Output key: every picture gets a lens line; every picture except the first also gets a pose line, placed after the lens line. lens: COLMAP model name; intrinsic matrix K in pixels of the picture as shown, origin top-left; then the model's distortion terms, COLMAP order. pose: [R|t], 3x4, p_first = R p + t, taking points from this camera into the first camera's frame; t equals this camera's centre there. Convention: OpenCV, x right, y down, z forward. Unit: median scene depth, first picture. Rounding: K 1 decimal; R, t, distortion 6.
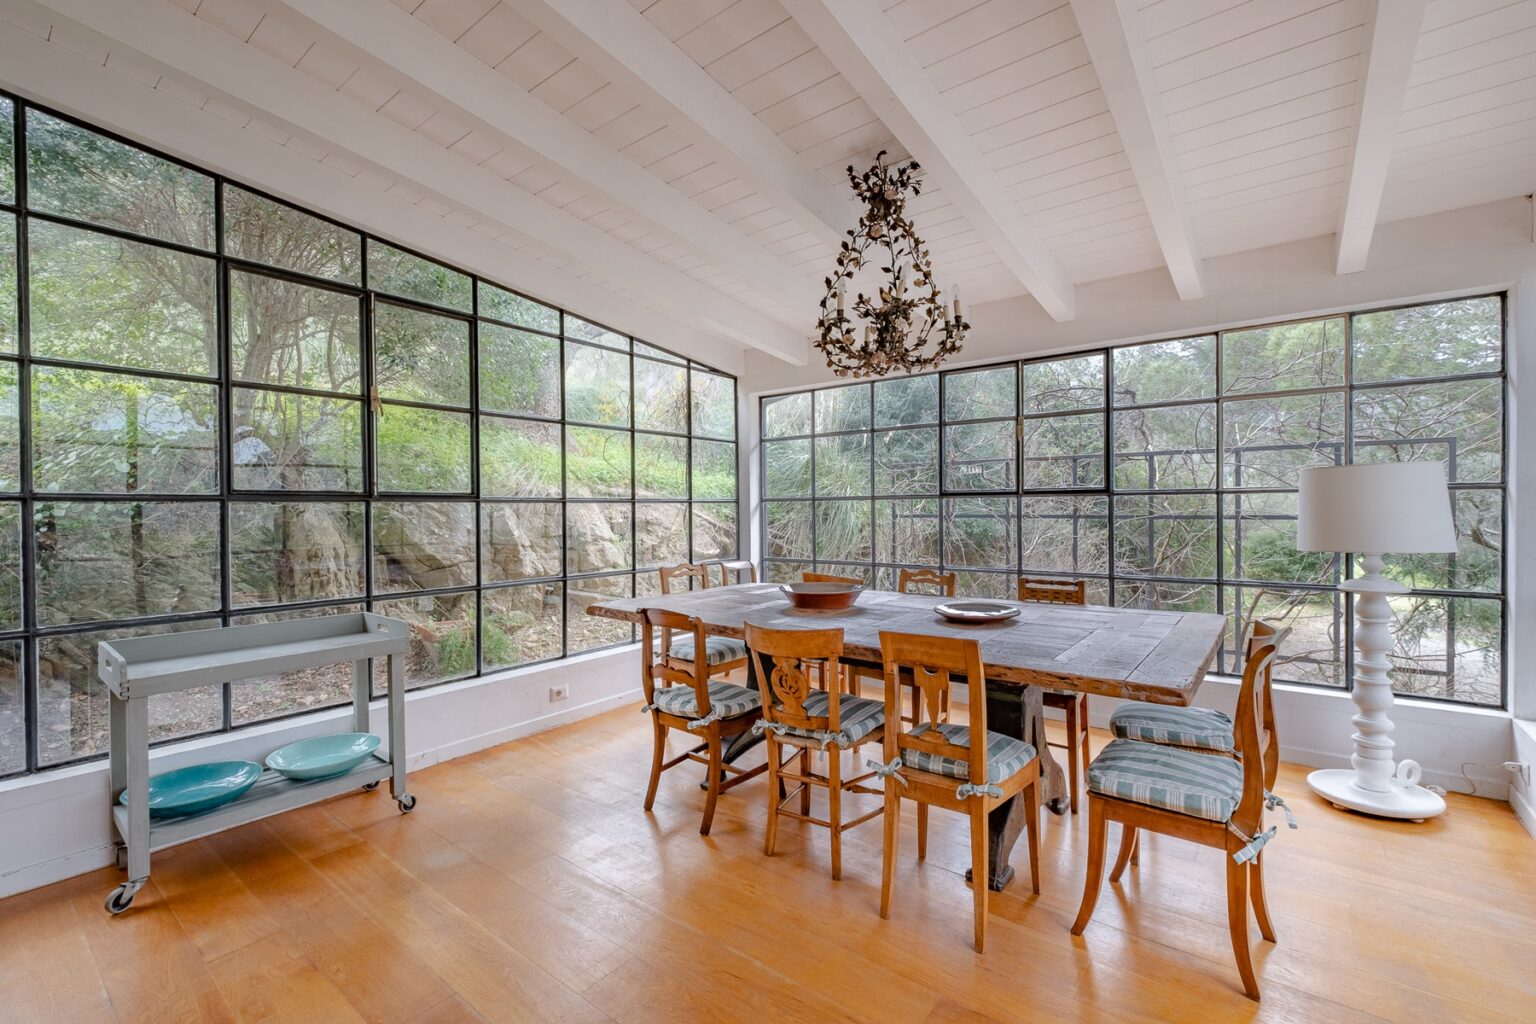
lens RADIAL K [[671.4, 0, 767.5], [0, 671.4, 514.5], [0, 0, 1]] dist [0.006753, -0.005016]
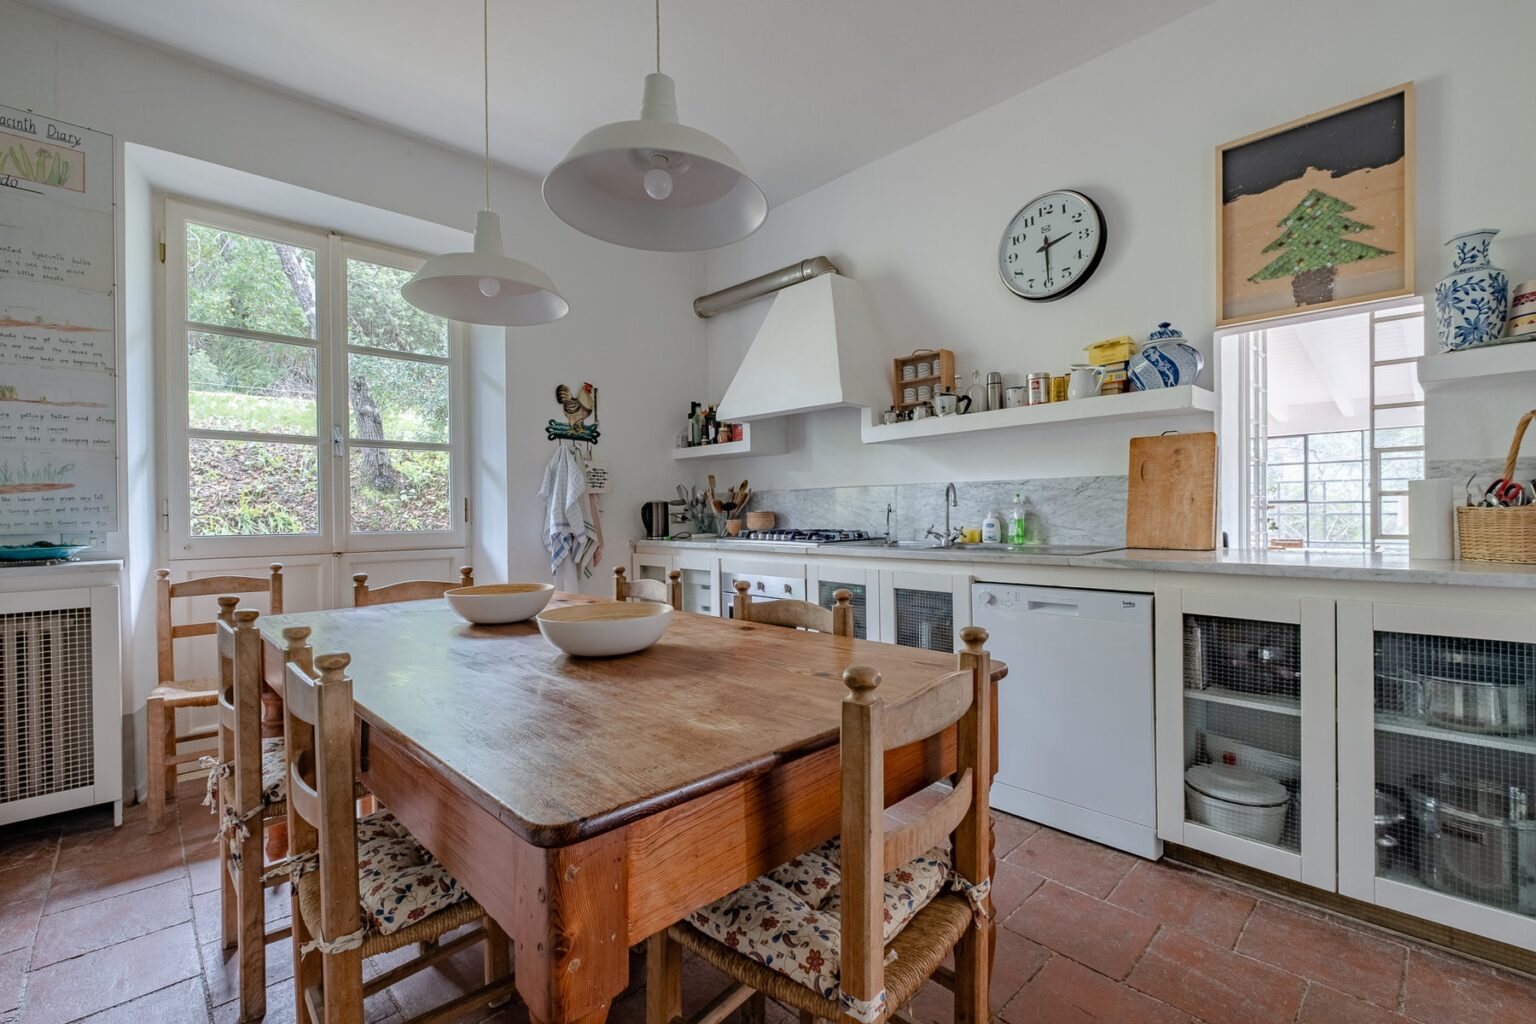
lens RADIAL K [[671.4, 0, 768.7], [0, 671.4, 514.0], [0, 0, 1]] dist [0.006753, -0.005016]
pose [[0.991454, 0.003162, -0.130422, -0.774443], [-0.003541, 0.999990, -0.002675, 0.013829], [0.130412, 0.003114, 0.991455, -1.145979]]
